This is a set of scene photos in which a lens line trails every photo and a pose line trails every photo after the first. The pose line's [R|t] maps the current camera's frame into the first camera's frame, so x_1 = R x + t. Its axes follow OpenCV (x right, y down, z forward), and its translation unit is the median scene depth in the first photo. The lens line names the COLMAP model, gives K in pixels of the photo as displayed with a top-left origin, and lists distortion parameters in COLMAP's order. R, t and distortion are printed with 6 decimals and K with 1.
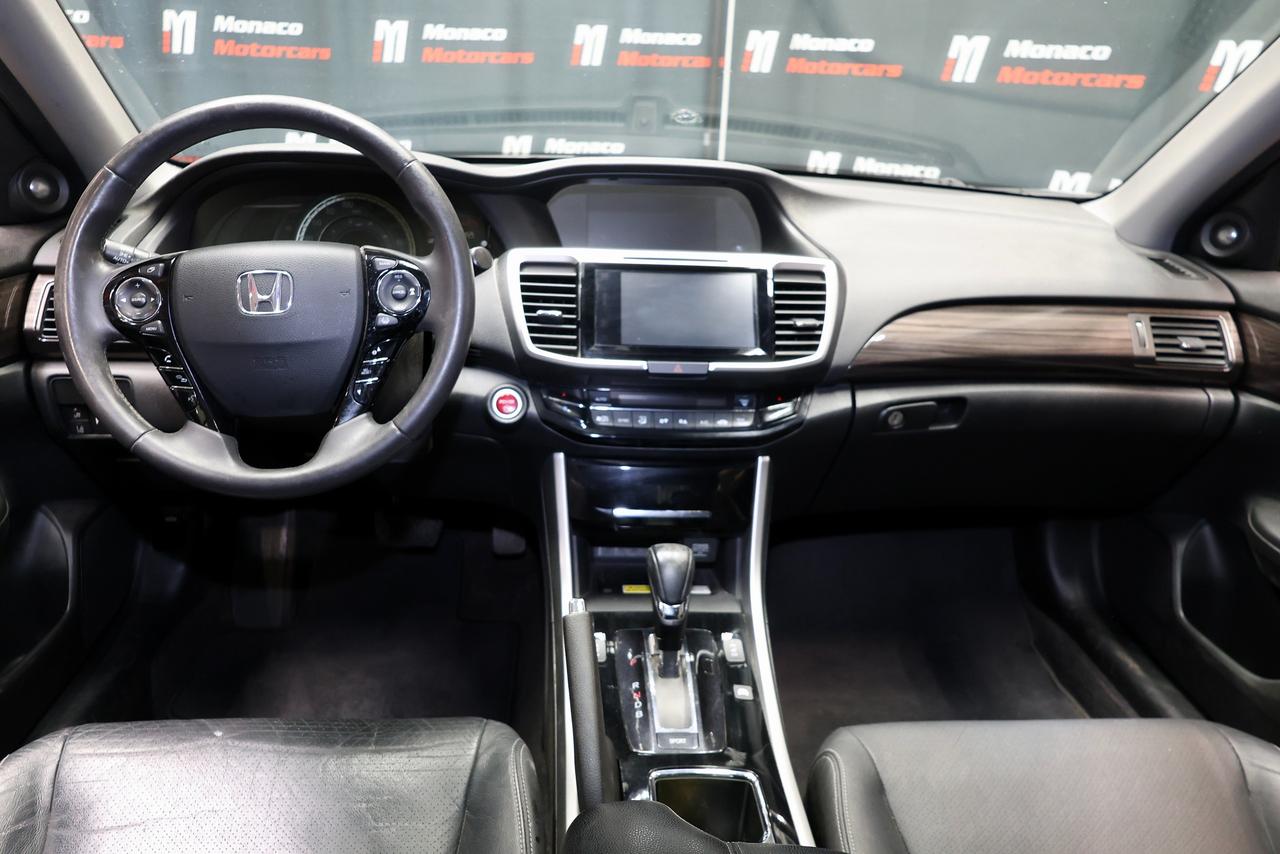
lens RADIAL K [[897.2, 0, 636.0], [0, 897.2, 419.6], [0, 0, 1]] dist [-0.004420, 0.011215]
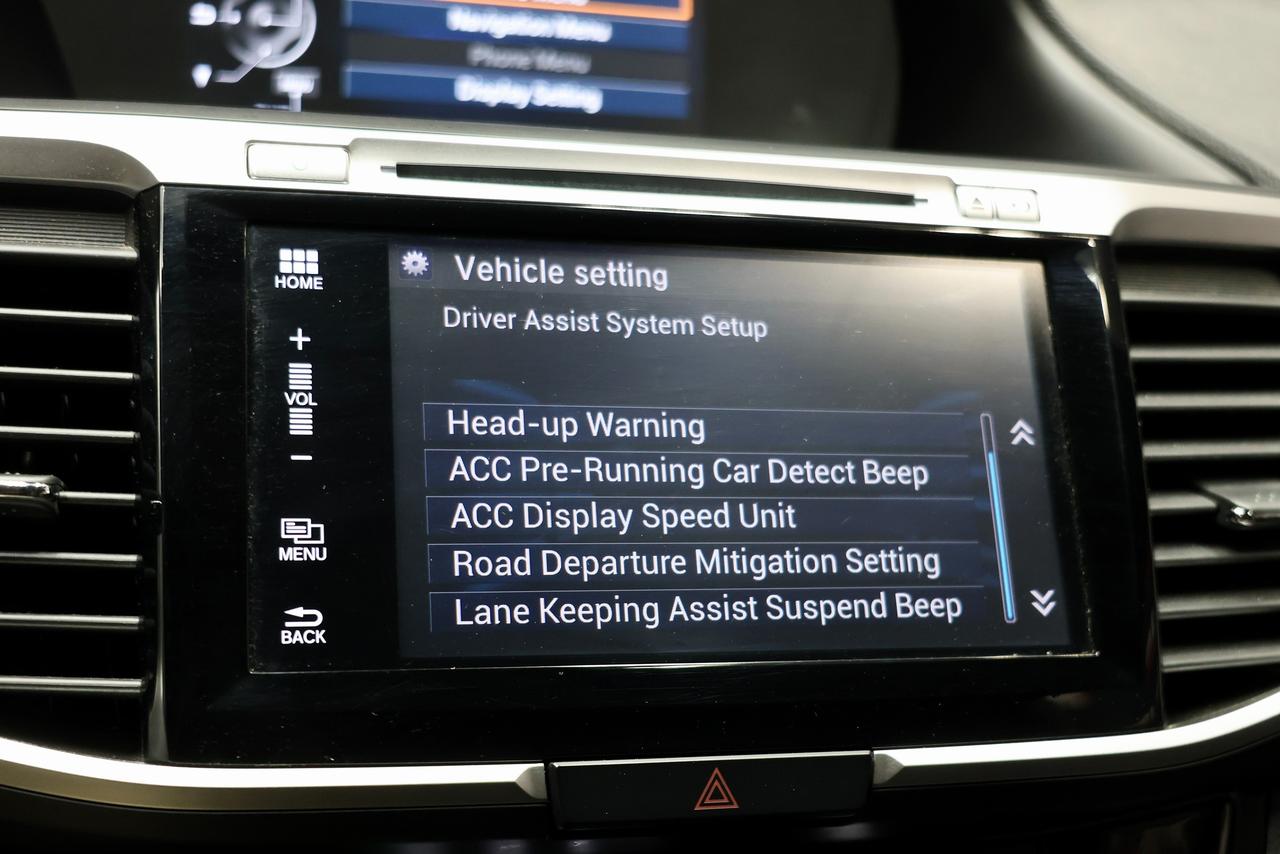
lens RADIAL K [[1761.6, 0, 635.6], [0, 1761.6, 433.2], [0, 0, 1]] dist [-0.008964, 0.000000]
pose [[0.974427, -0.004102, 0.224666, -0.049043], [-0.000363, 0.999803, 0.019829, -0.134070], [-0.224703, -0.019404, 0.974234, 0.638558]]
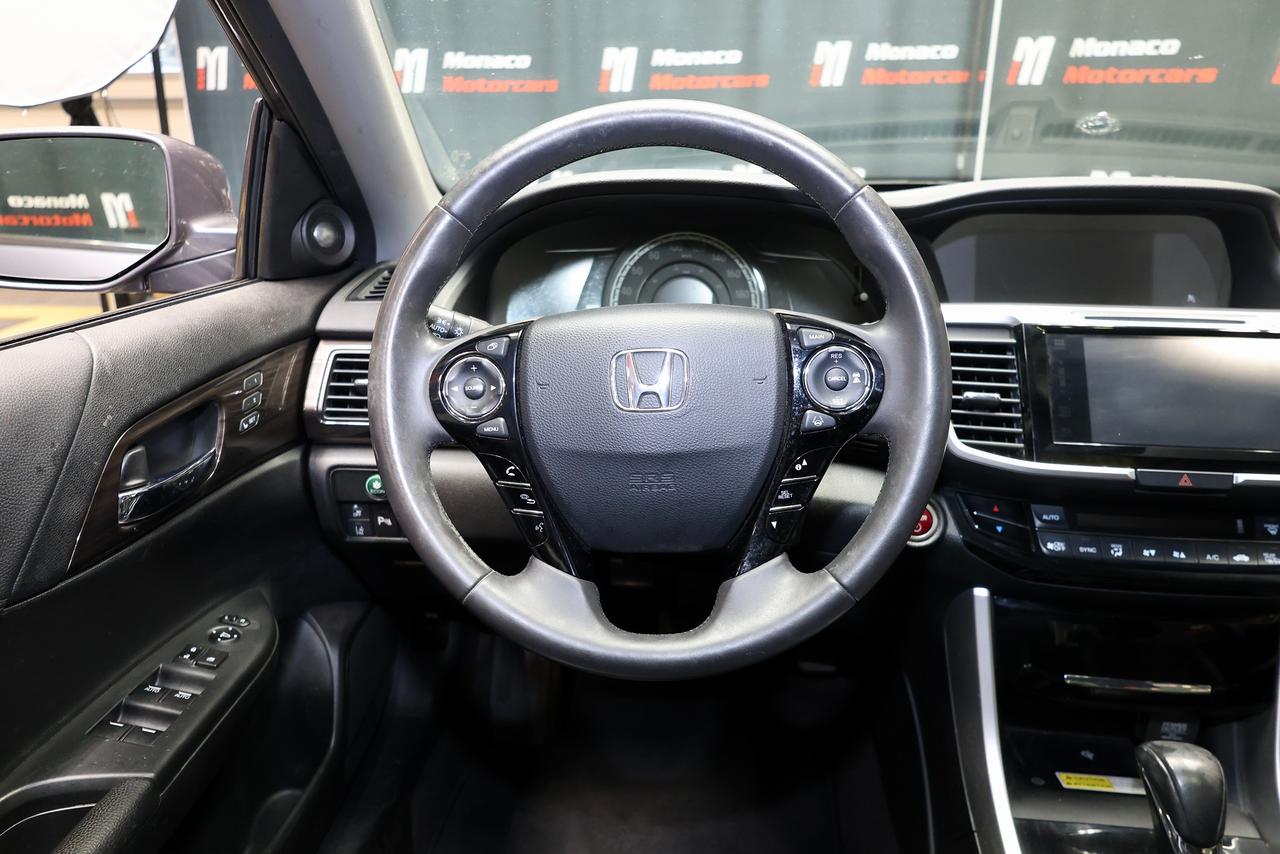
lens RADIAL K [[897.2, 0, 647.5], [0, 897.2, 422.4], [0, 0, 1]] dist [-0.004420, 0.011215]
pose [[0.985846, 0.017054, -0.166786, -0.237681], [-0.022132, 0.999345, -0.028632, -0.070779], [0.166189, 0.031918, 0.985577, 0.252177]]
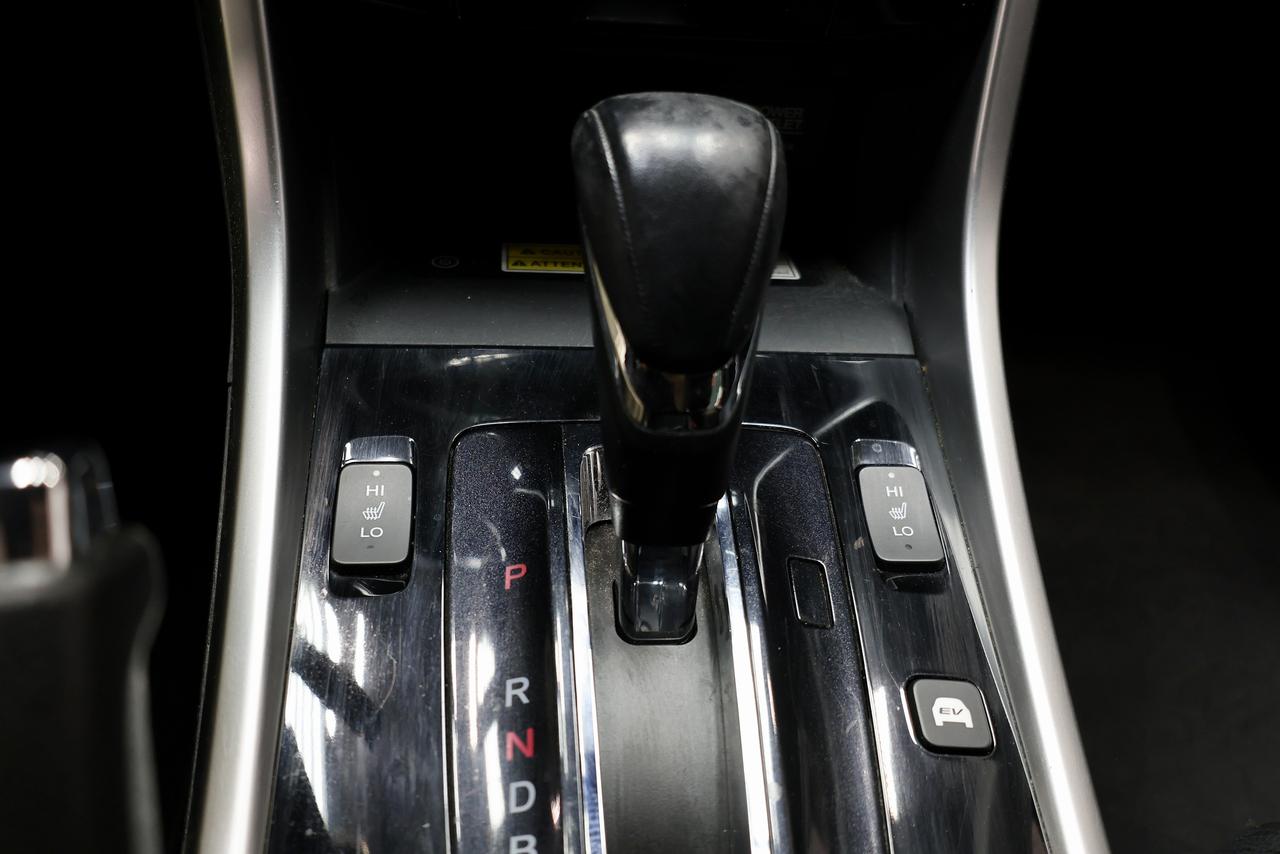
lens RADIAL K [[1178.0, 0, 637.9], [0, 1178.0, 422.3], [0, 0, 1]] dist [-0.000845, 0.000000]
pose [[0.999175, 0.018380, 0.036204, 0.017226], [-0.030647, 0.926299, 0.375541, 0.100464], [-0.026634, -0.376341, 0.926098, 0.669272]]
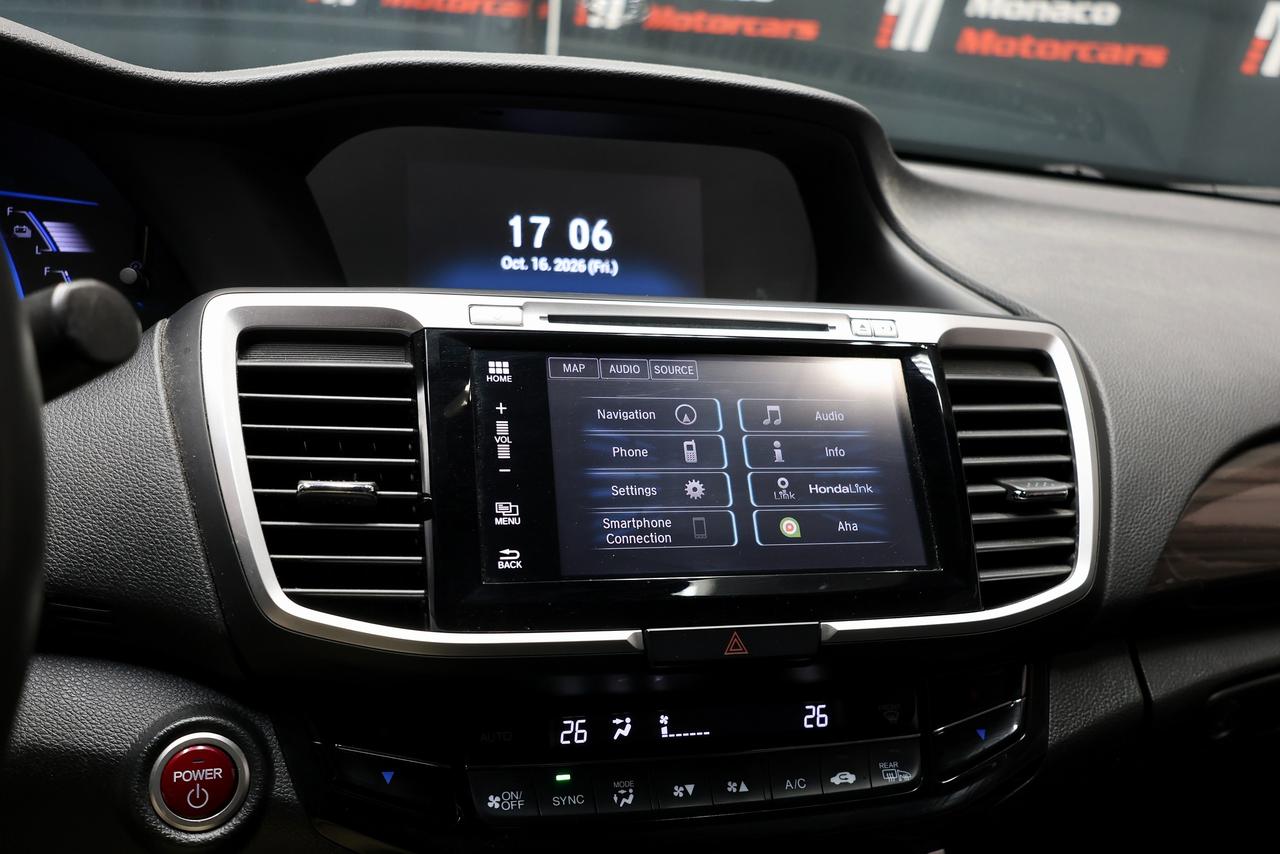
lens RADIAL K [[1178.0, 0, 636.4], [0, 1178.0, 427.5], [0, 0, 1]] dist [-0.000845, 0.000000]
pose [[0.976390, -0.019746, 0.215112, -0.081079], [0.035754, 0.996851, -0.070780, -0.105434], [-0.213037, 0.076800, 0.974021, 0.558417]]
